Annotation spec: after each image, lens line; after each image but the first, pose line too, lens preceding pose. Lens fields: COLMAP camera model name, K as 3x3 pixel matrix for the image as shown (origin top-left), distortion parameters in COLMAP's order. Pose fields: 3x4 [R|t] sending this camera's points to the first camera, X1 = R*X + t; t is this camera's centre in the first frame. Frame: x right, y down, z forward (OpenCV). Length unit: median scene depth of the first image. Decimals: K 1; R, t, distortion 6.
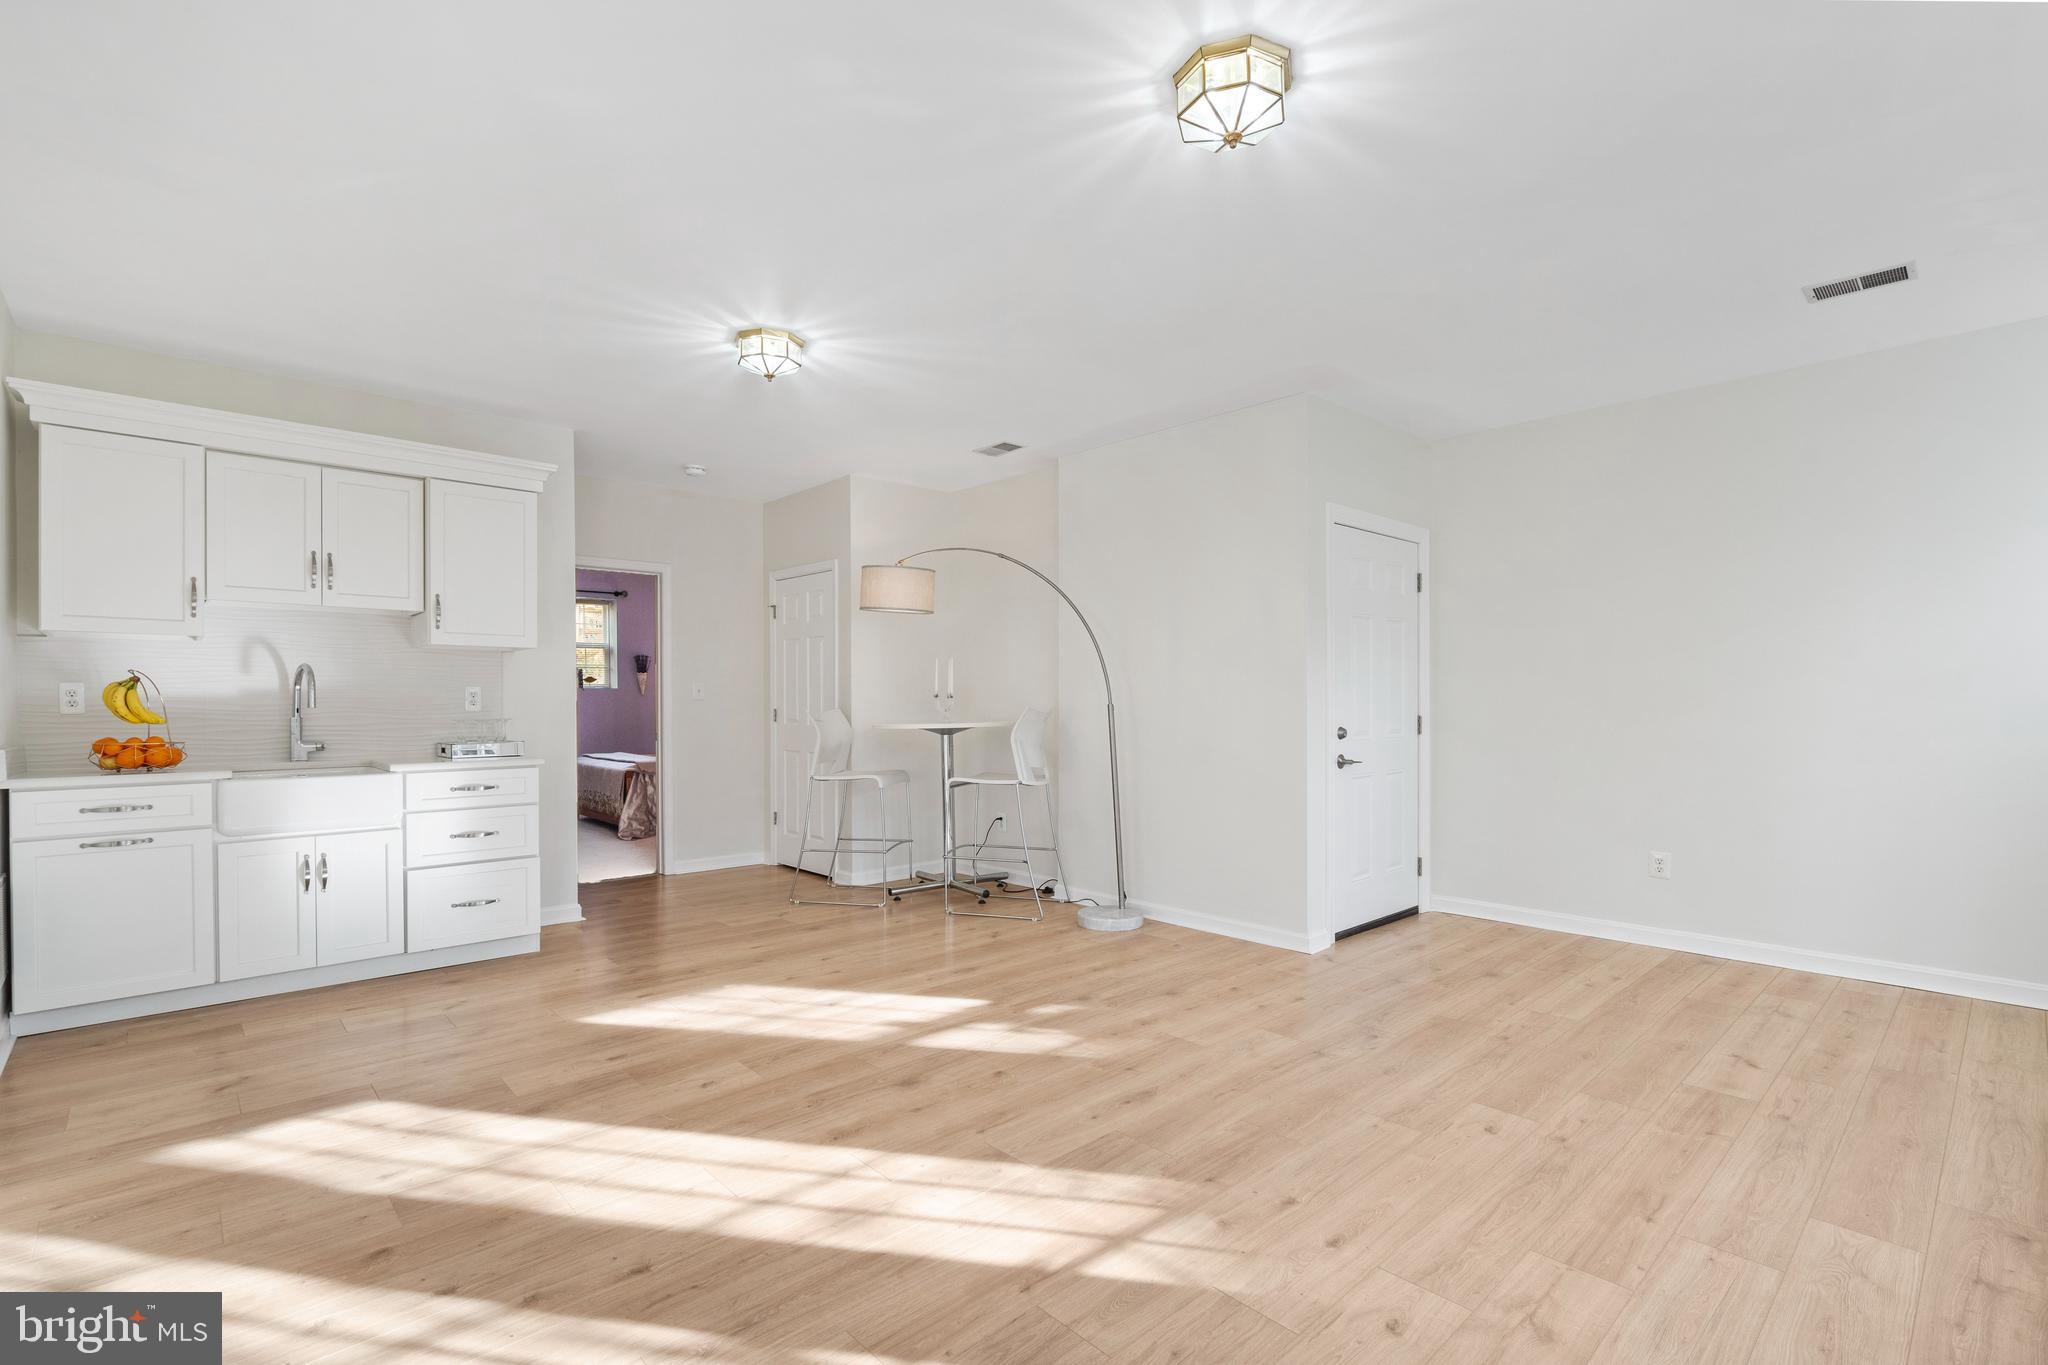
lens RADIAL K [[926.1, 0, 1026.4], [0, 926.1, 695.9], [0, 0, 1]] dist [-0.011890, 0.004623]
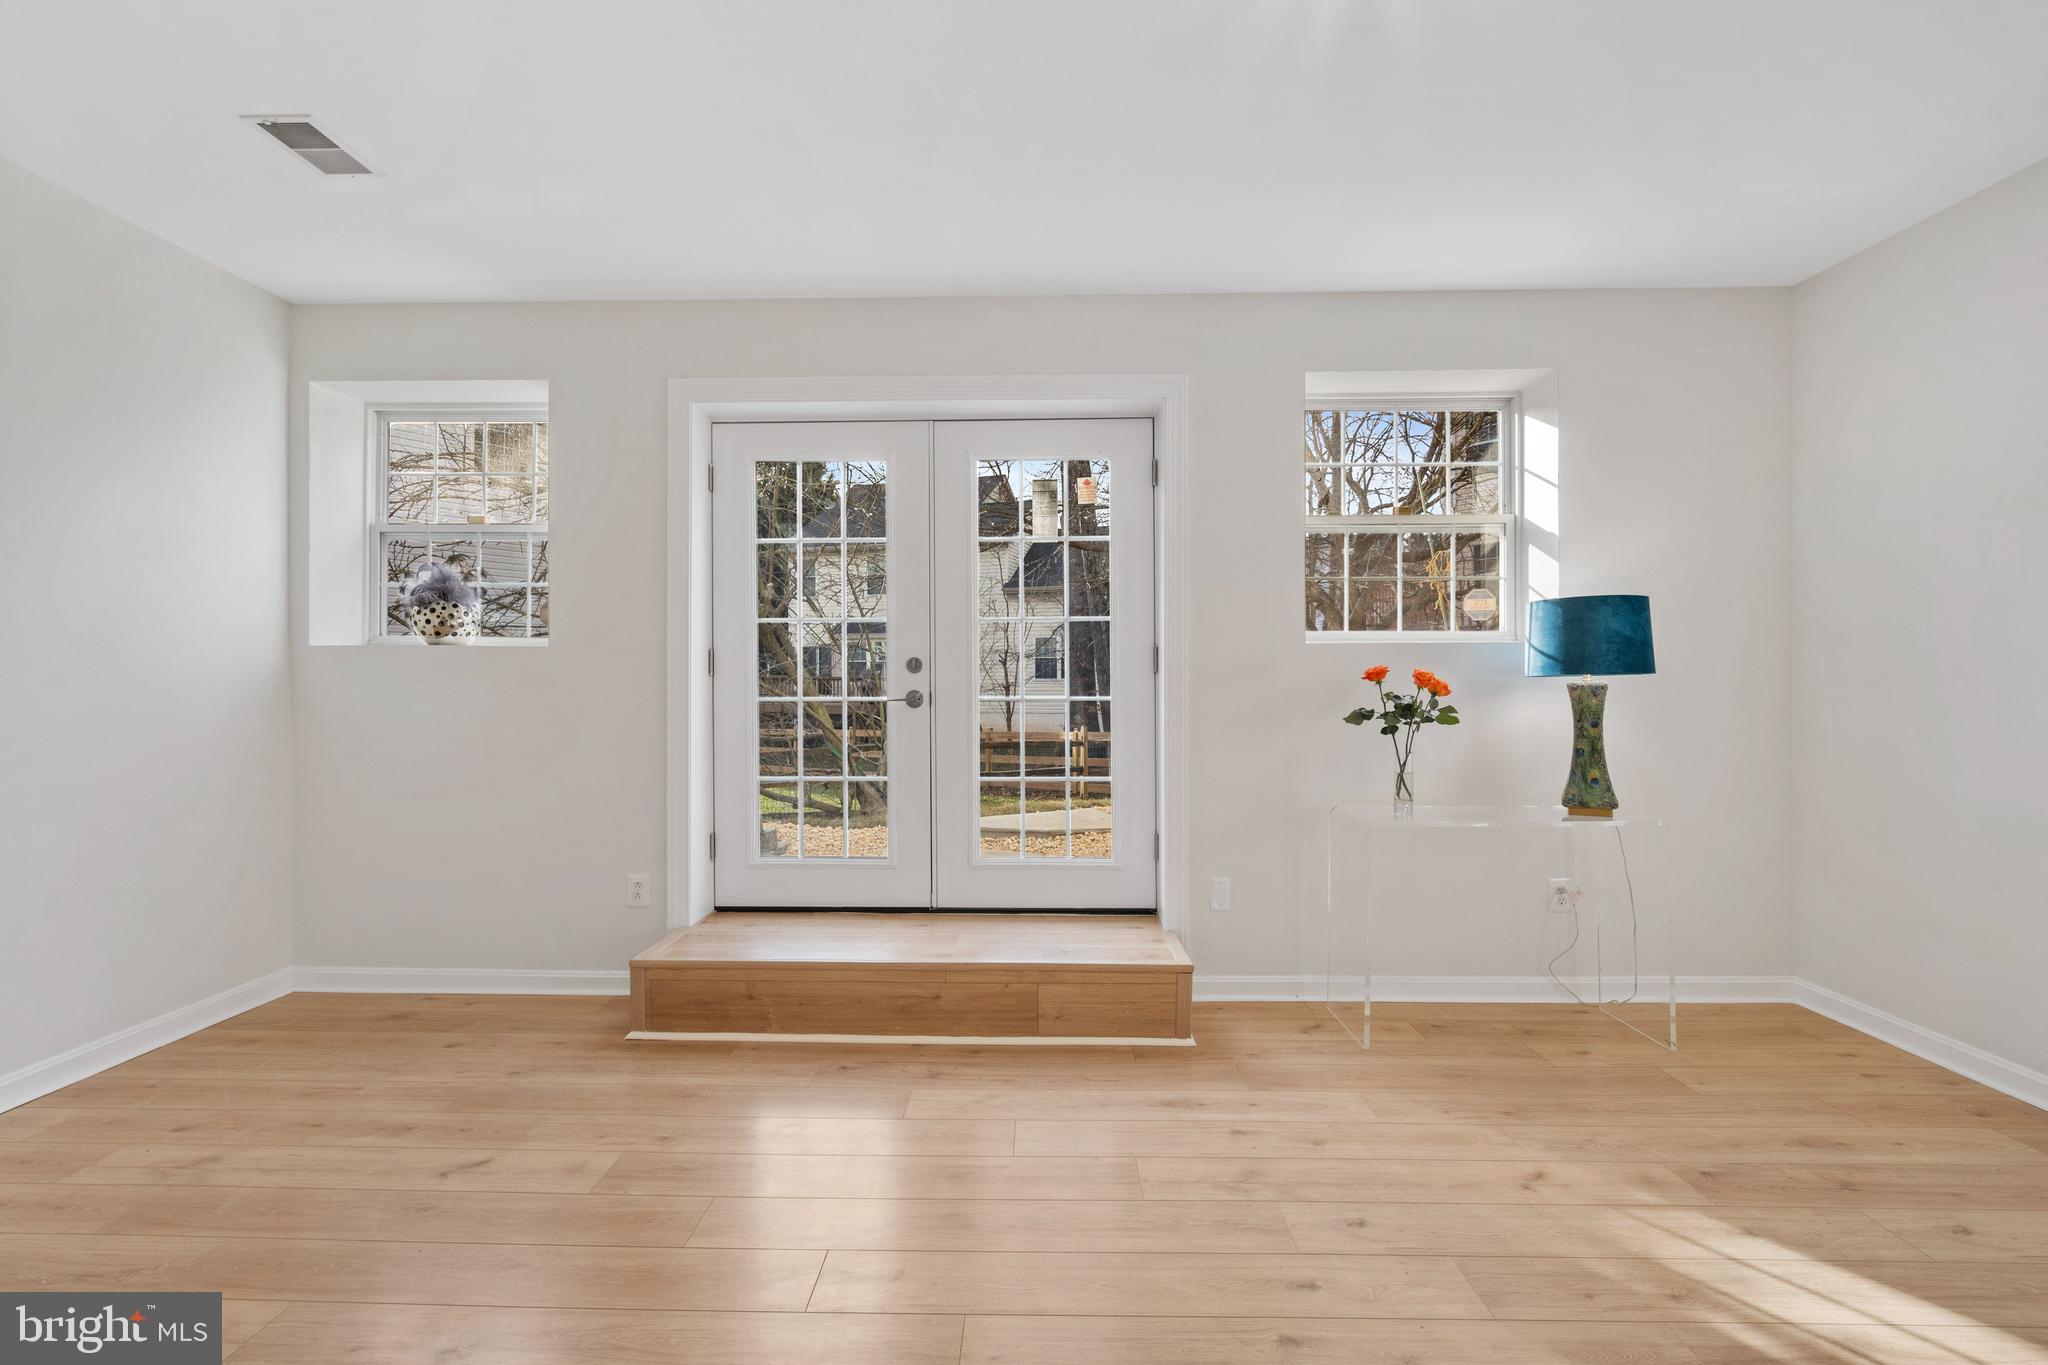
lens RADIAL K [[926.1, 0, 1020.8], [0, 926.1, 684.2], [0, 0, 1]] dist [-0.011890, 0.004623]
pose [[-0.712965, -0.000199, 0.701200, -0.061699], [-0.001525, 0.999998, -0.001267, 0.003742], [-0.701198, -0.001973, -0.712964, 1.152543]]
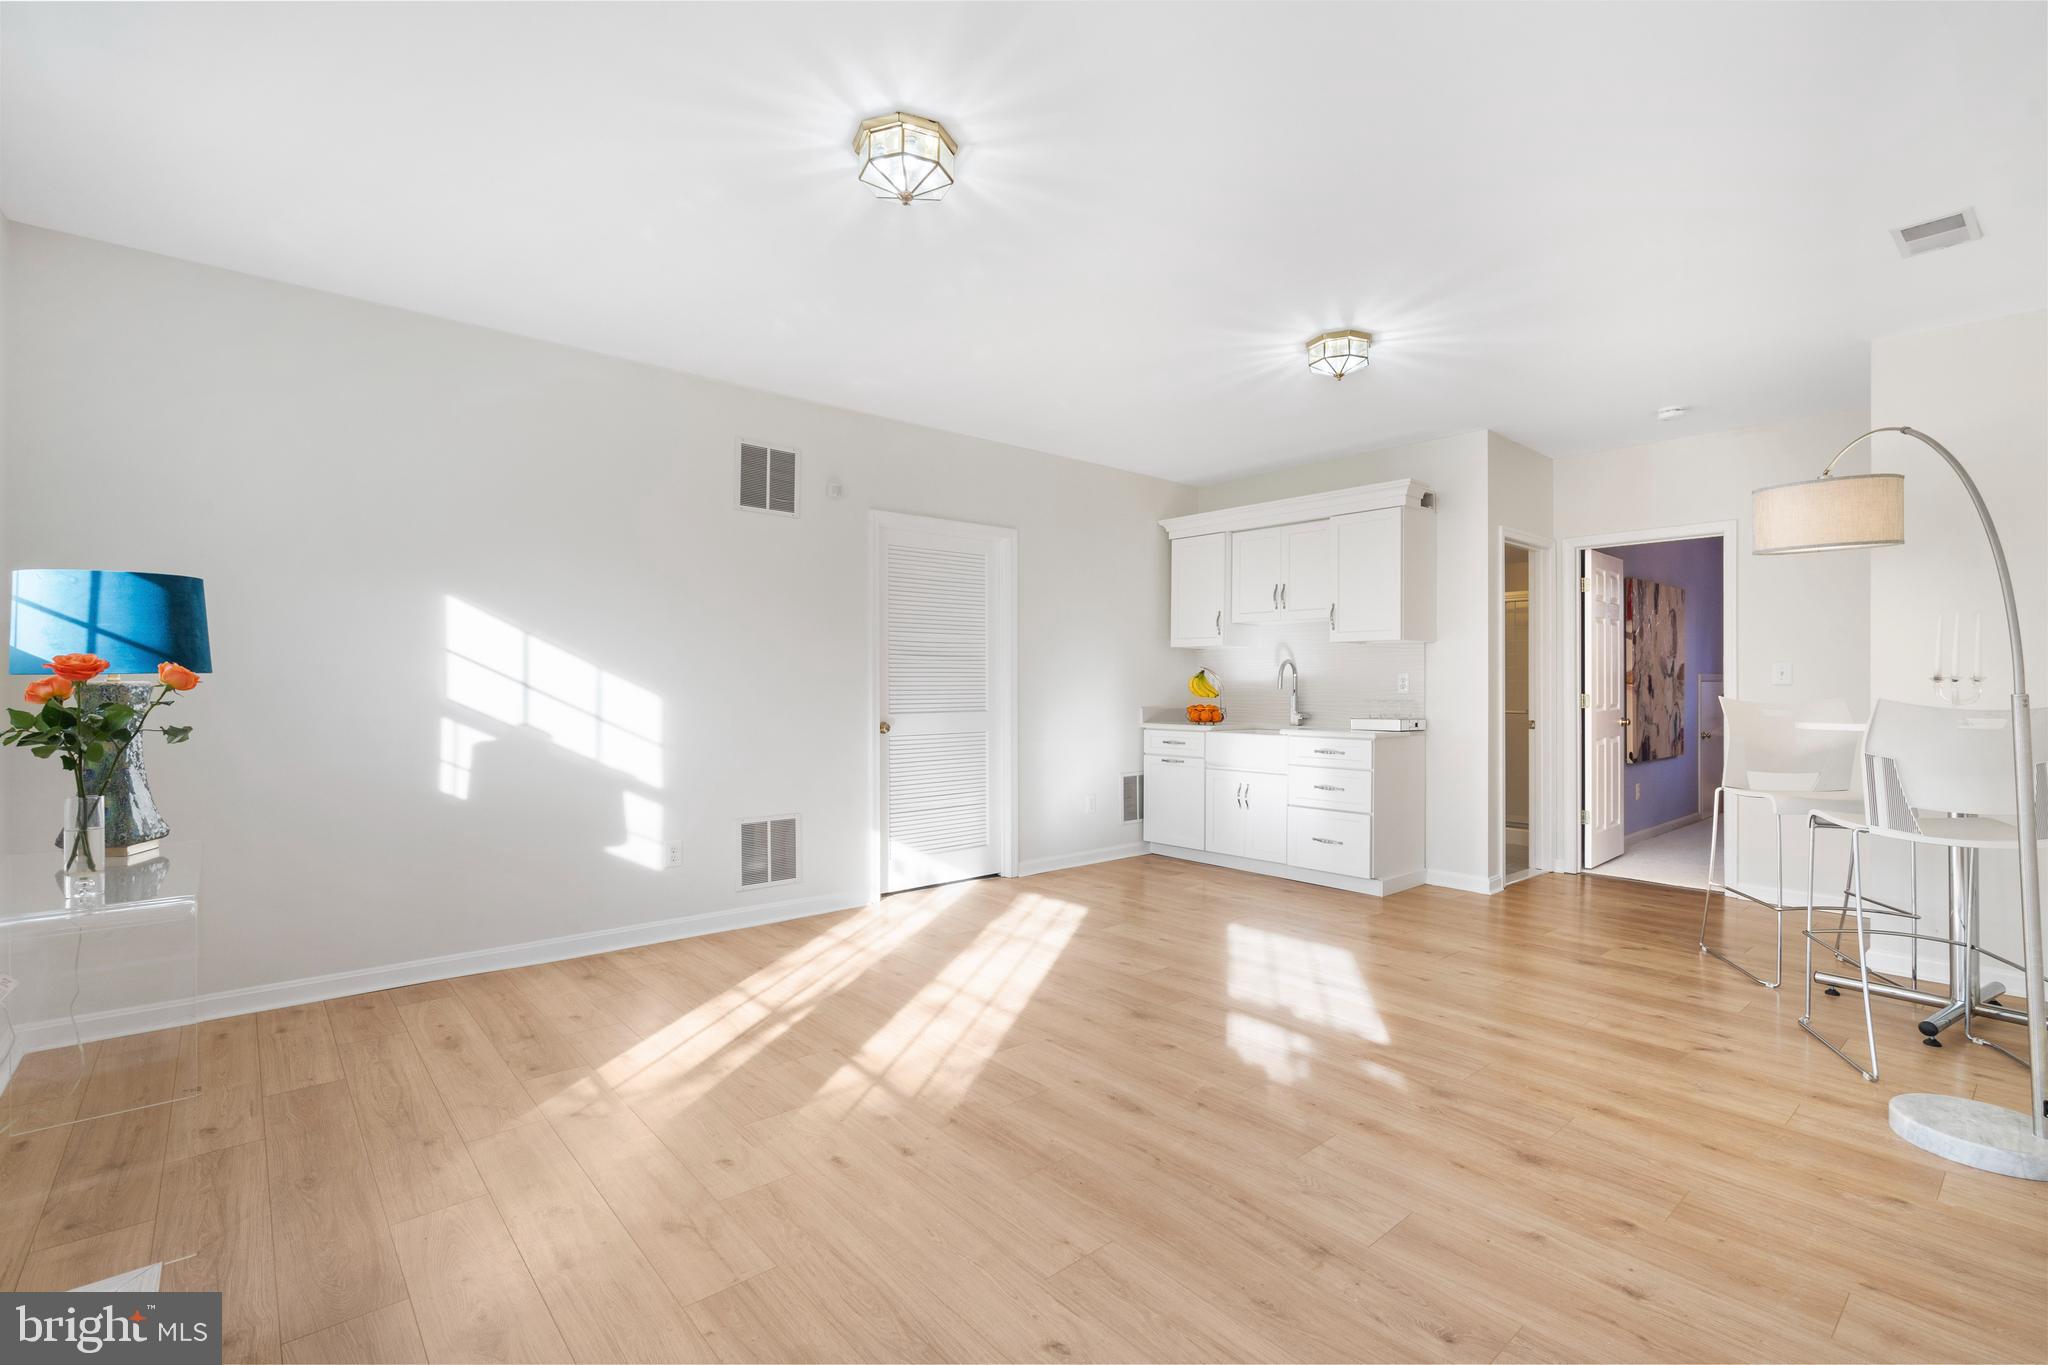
lens RADIAL K [[926.1, 0, 1020.3], [0, 926.1, 680.3], [0, 0, 1]] dist [-0.011890, 0.004623]
pose [[-0.039541, -0.002867, -0.999214, 0.915279], [0.001757, 0.999994, -0.002939, 0.003498], [0.999216, -0.001872, -0.039536, 0.795504]]
